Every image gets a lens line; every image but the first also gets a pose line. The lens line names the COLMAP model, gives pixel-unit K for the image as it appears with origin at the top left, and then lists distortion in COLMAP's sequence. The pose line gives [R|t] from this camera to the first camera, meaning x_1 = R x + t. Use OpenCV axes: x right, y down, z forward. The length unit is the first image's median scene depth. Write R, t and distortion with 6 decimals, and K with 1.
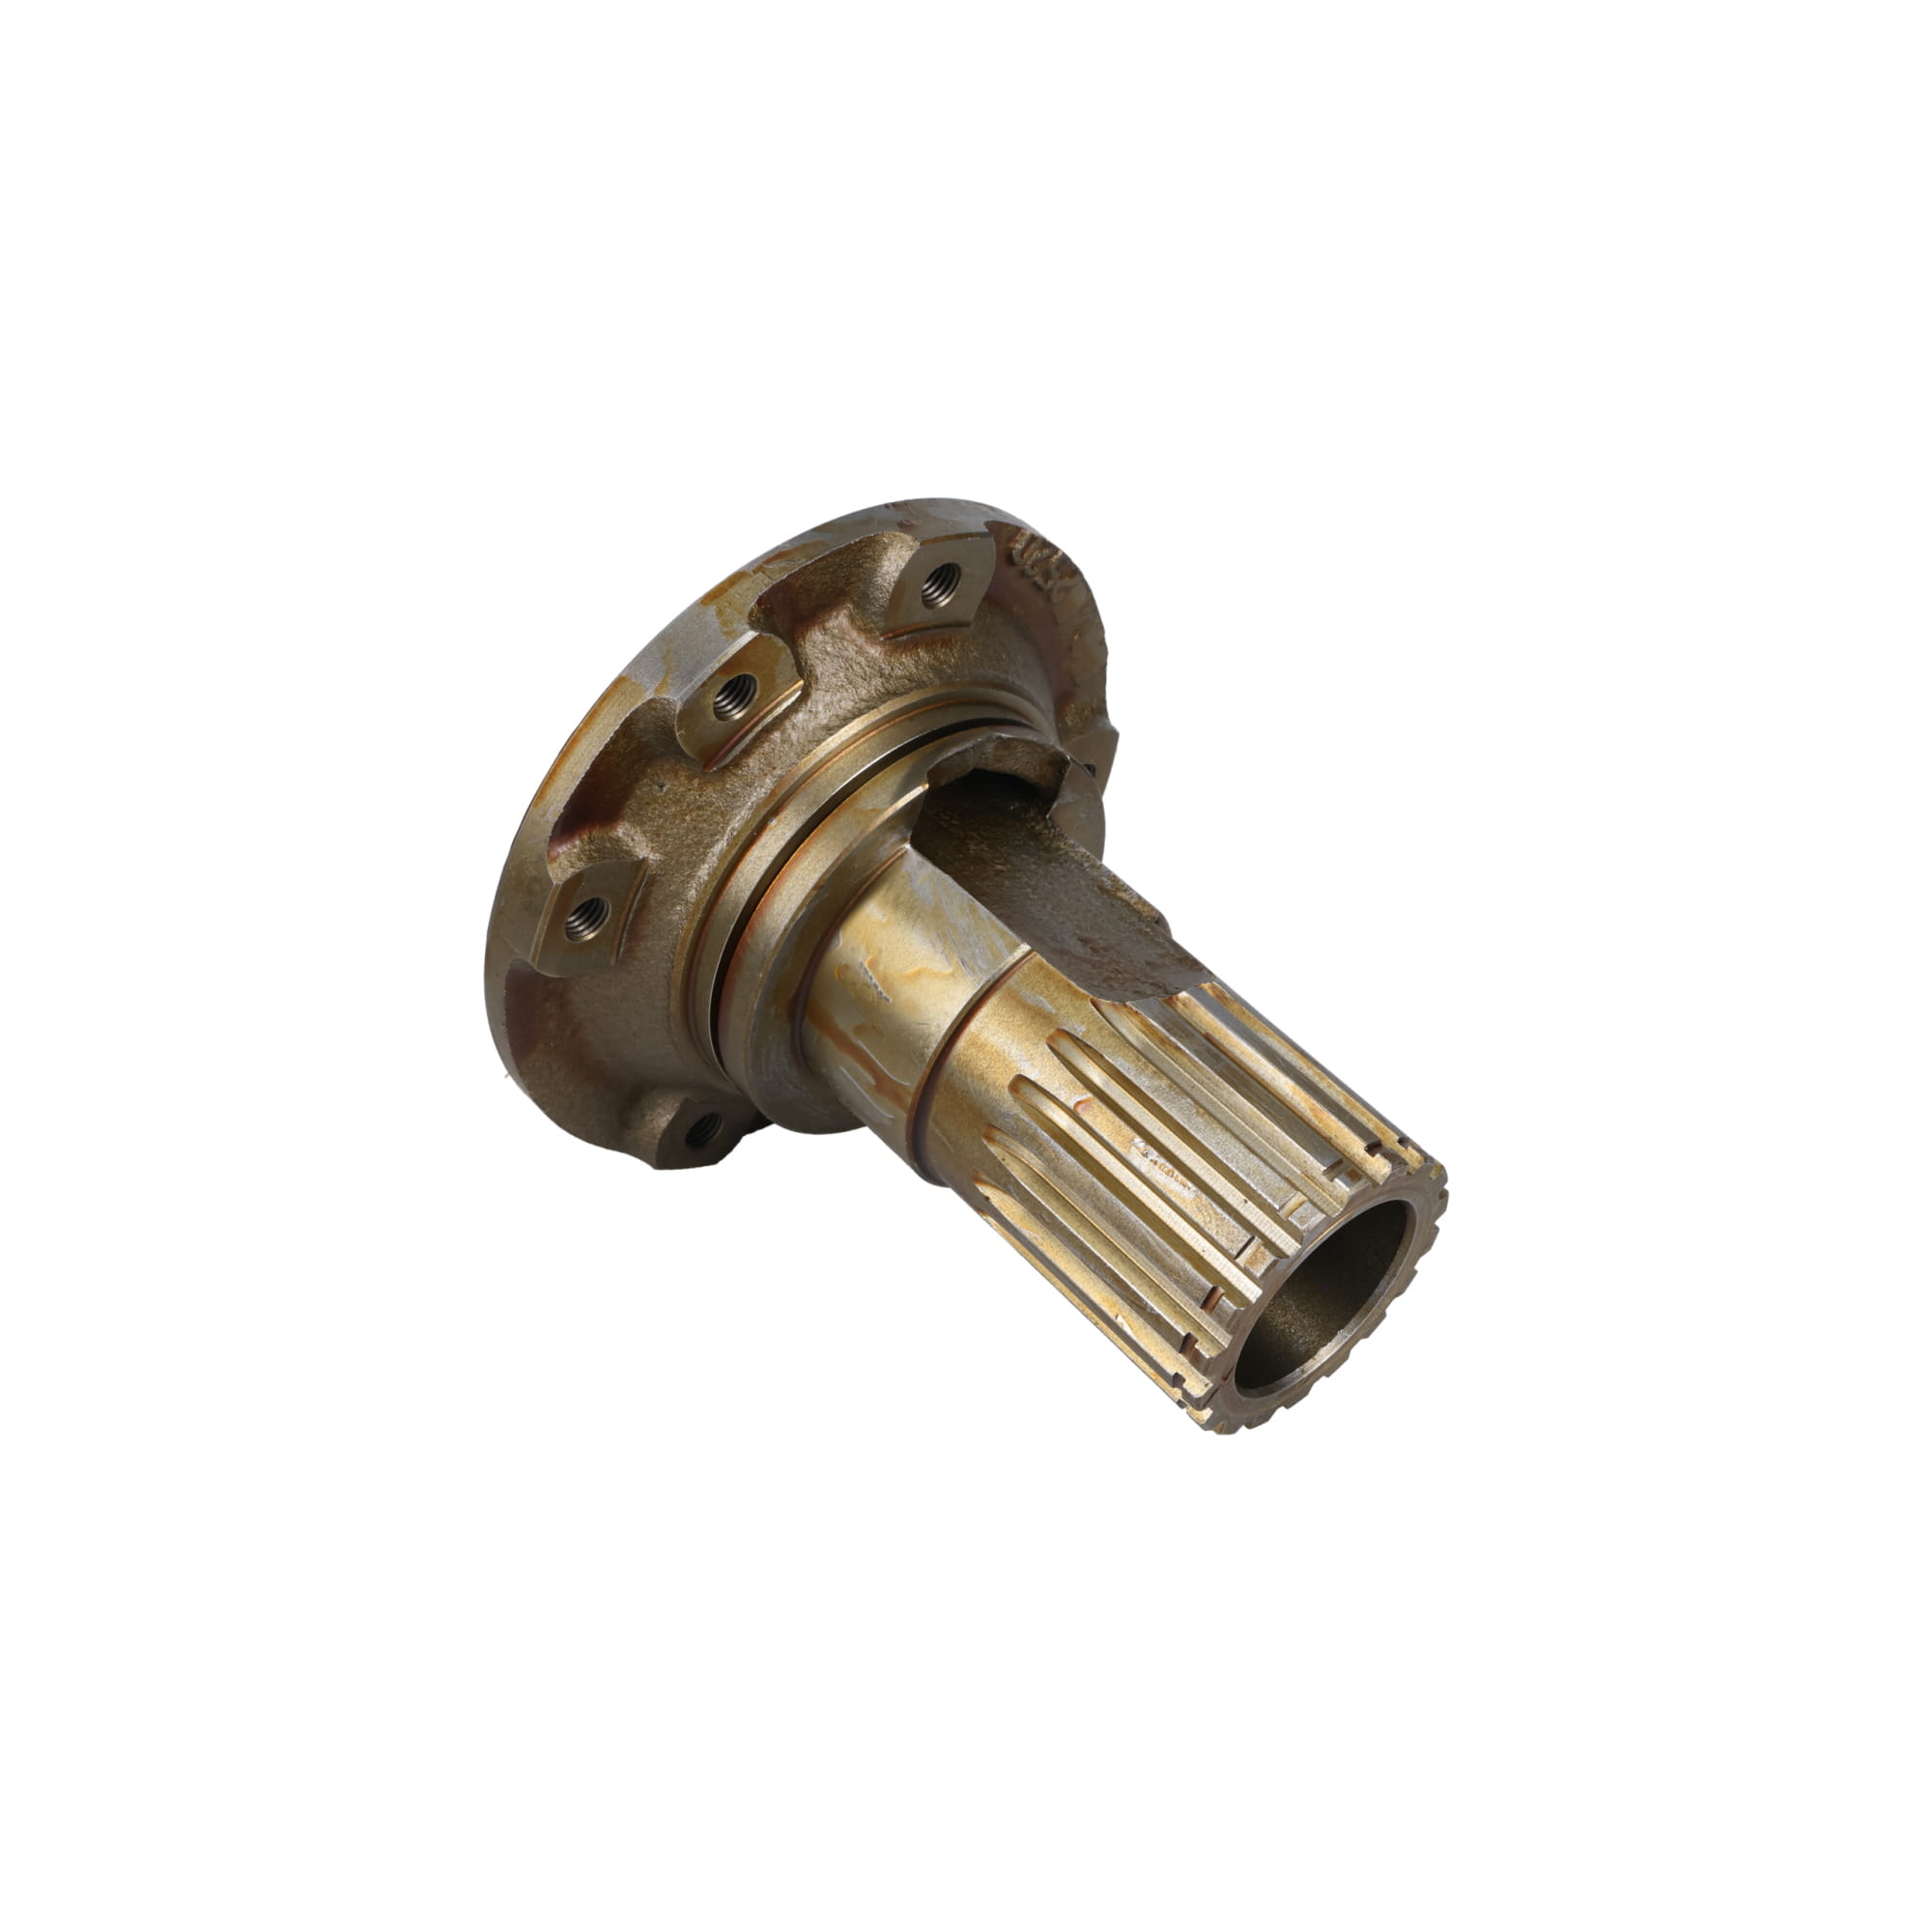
lens RADIAL K [[3008.3, 0, 966.7], [0, 3008.3, 966.1], [0, 0, 1]] dist [0.031480, 0.000000]
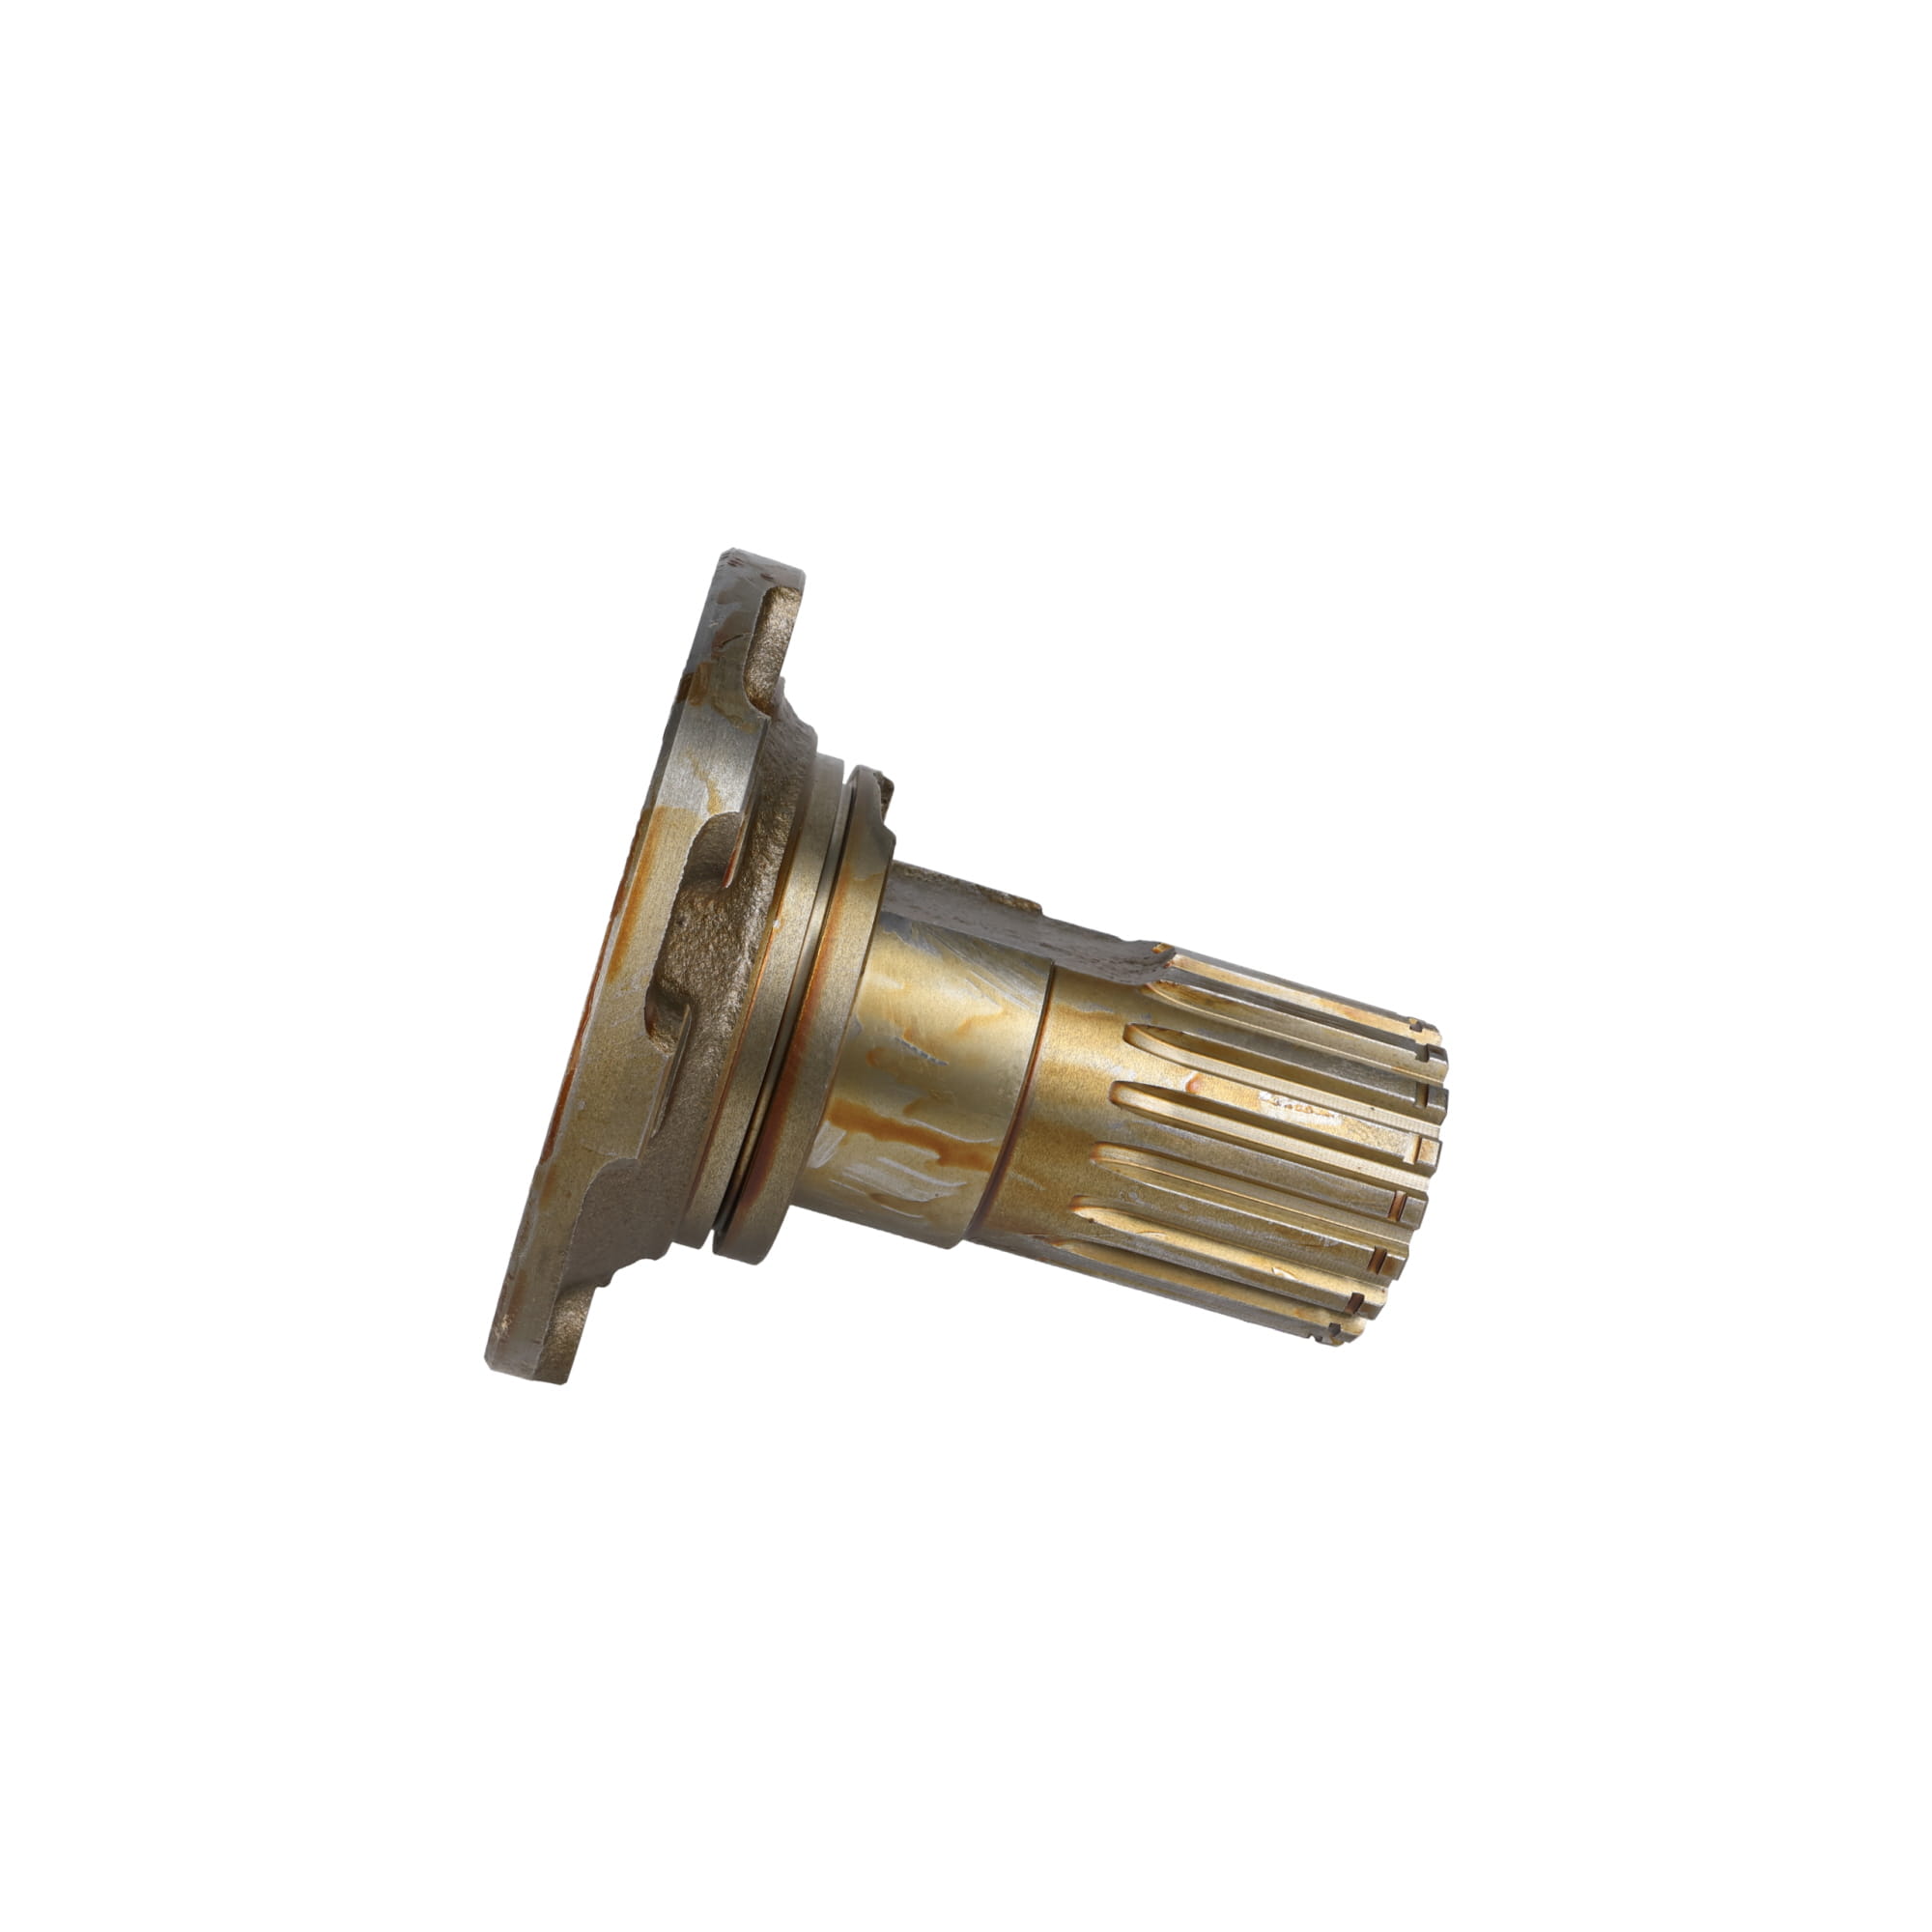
lens RADIAL K [[3008.3, 0, 966.1], [0, 3008.3, 965.7], [0, 0, 1]] dist [0.031480, 0.000000]
pose [[0.673835, -0.302370, 0.674180, -0.656163], [0.310971, 0.943743, 0.112458, -0.123098], [-0.670256, 0.133872, 0.729955, 0.311150]]
